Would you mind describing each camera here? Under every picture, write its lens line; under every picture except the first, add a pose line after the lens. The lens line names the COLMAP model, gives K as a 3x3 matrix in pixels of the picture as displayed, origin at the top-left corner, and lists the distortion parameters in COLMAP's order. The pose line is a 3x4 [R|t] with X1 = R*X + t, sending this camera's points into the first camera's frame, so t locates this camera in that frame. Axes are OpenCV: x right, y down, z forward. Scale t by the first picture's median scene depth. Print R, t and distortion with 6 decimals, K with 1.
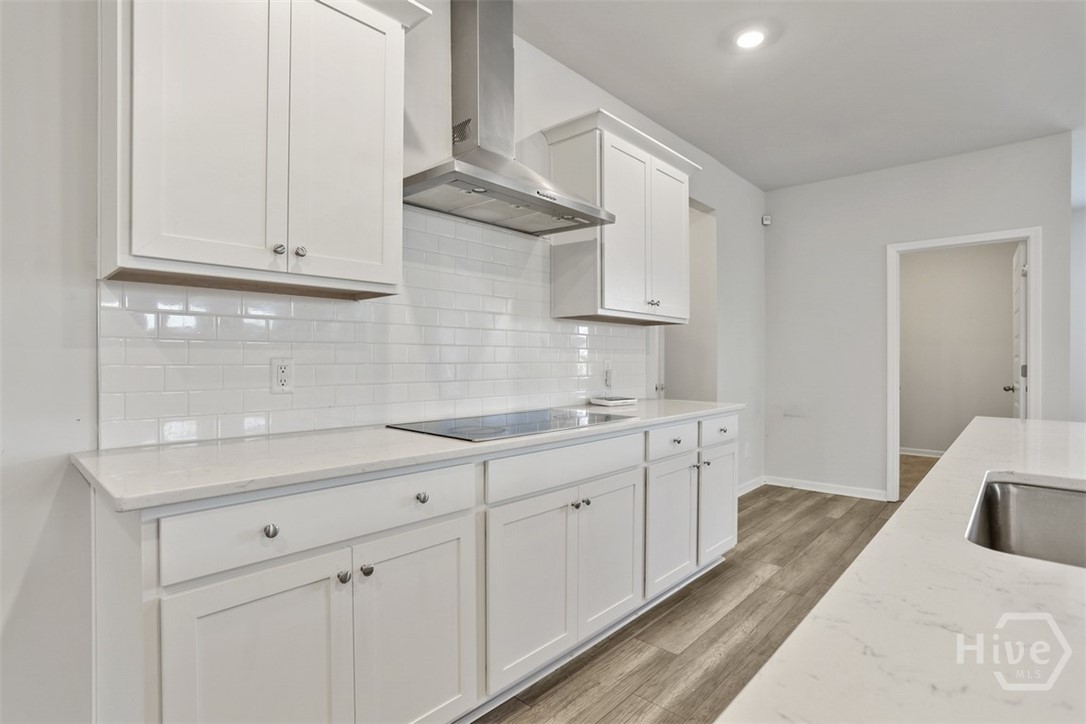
lens RADIAL K [[523.7, 0, 539.1], [0, 523.7, 362.6], [0, 0, 1]] dist [-0.044654, 0.016646]
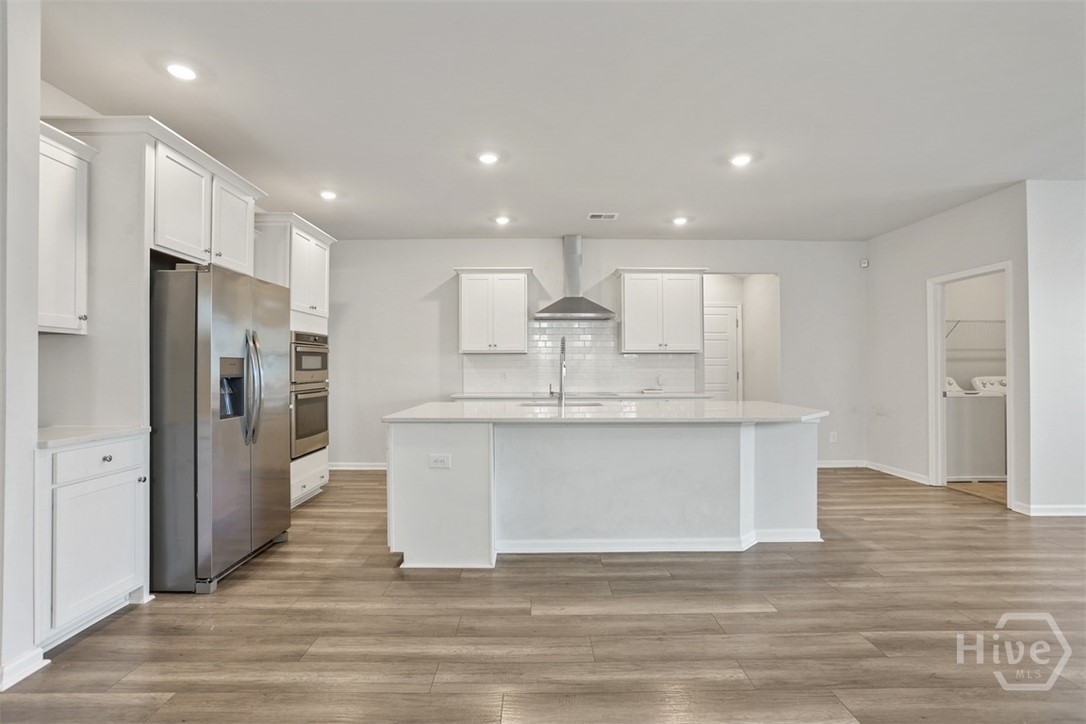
lens RADIAL K [[523.7, 0, 539.1], [0, 523.7, 362.6], [0, 0, 1]] dist [-0.044654, 0.016646]
pose [[0.694738, -0.011215, -0.719175, 0.917544], [-0.004938, 0.999781, -0.020360, 0.004812], [0.719246, 0.017697, 0.694530, -0.548567]]
